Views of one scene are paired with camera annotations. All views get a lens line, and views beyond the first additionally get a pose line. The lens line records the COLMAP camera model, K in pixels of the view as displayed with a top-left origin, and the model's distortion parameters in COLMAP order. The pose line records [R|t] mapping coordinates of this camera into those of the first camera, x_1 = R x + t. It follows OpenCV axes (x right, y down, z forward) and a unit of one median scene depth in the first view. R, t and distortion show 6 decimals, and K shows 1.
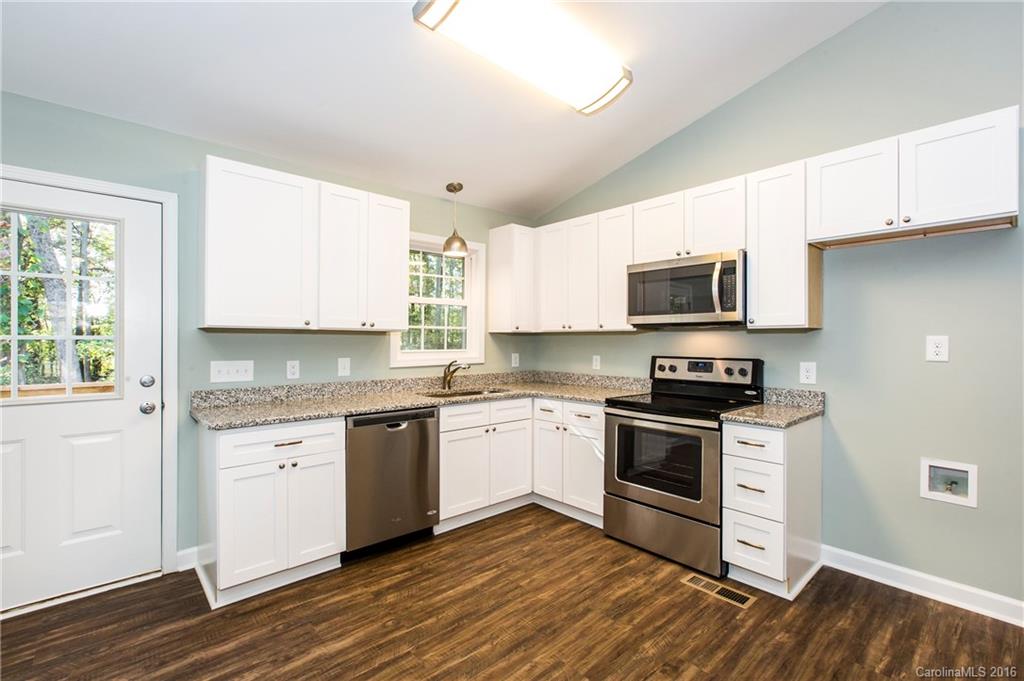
lens RADIAL K [[459.8, 0, 508.7], [0, 459.8, 341.1], [0, 0, 1]] dist [0.000290, 0.000272]
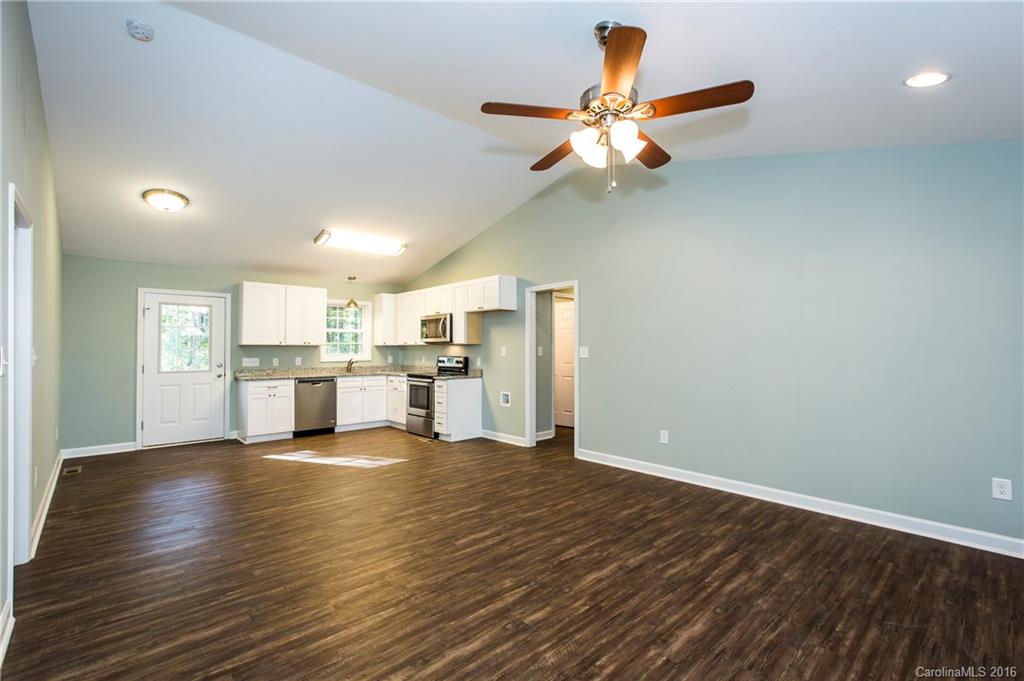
lens RADIAL K [[459.8, 0, 505.4], [0, 459.8, 344.9], [0, 0, 1]] dist [0.000290, 0.000272]
pose [[0.999994, -0.003227, 0.001463, 0.762949], [0.003243, 0.999938, -0.010681, 0.003130], [-0.001428, 0.010685, 0.999942, -1.468302]]
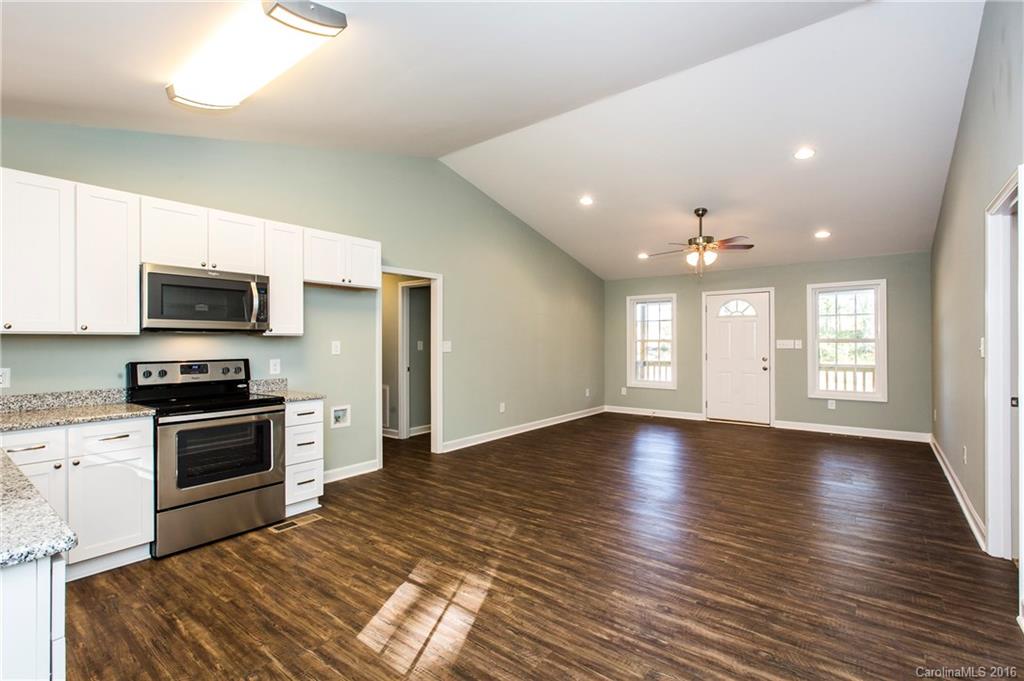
lens RADIAL K [[459.8, 0, 519.9], [0, 459.8, 337.6], [0, 0, 1]] dist [0.000290, 0.000272]
pose [[-0.186604, 0.013474, 0.982343, -0.875560], [0.010500, 0.999876, -0.011720, 0.002445], [-0.982379, 0.008128, -0.186722, 0.495115]]
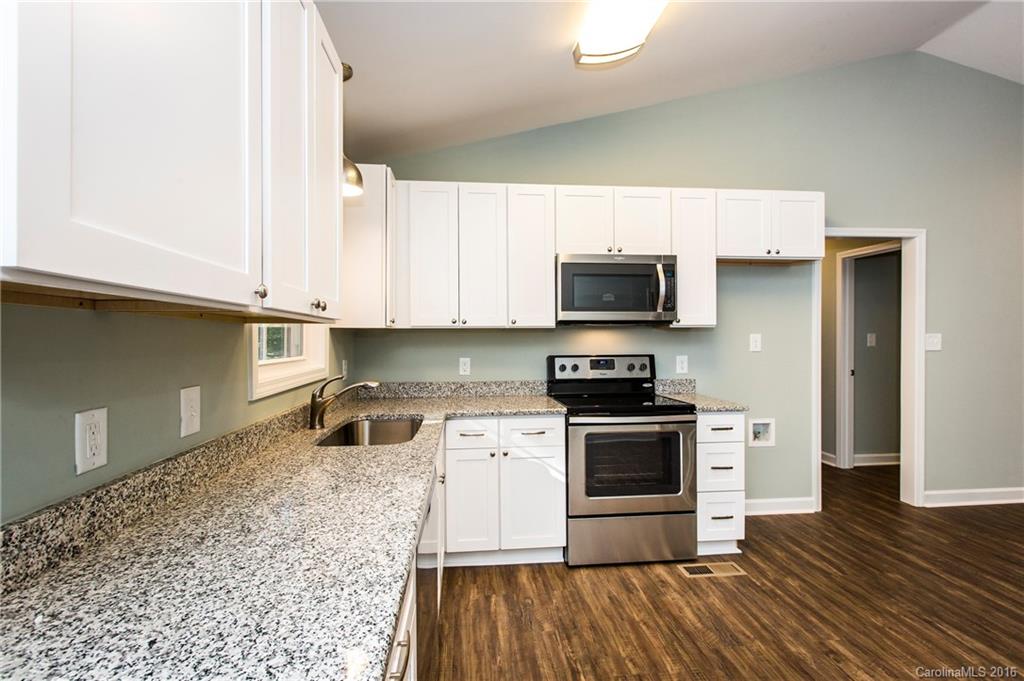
lens RADIAL K [[459.8, 0, 515.2], [0, 459.8, 342.3], [0, 0, 1]] dist [0.000290, 0.000272]
pose [[0.586727, -0.010484, 0.809717, -0.570795], [0.006904, 0.999945, 0.007945, -0.002628], [-0.809756, 0.000929, 0.586766, 0.619063]]
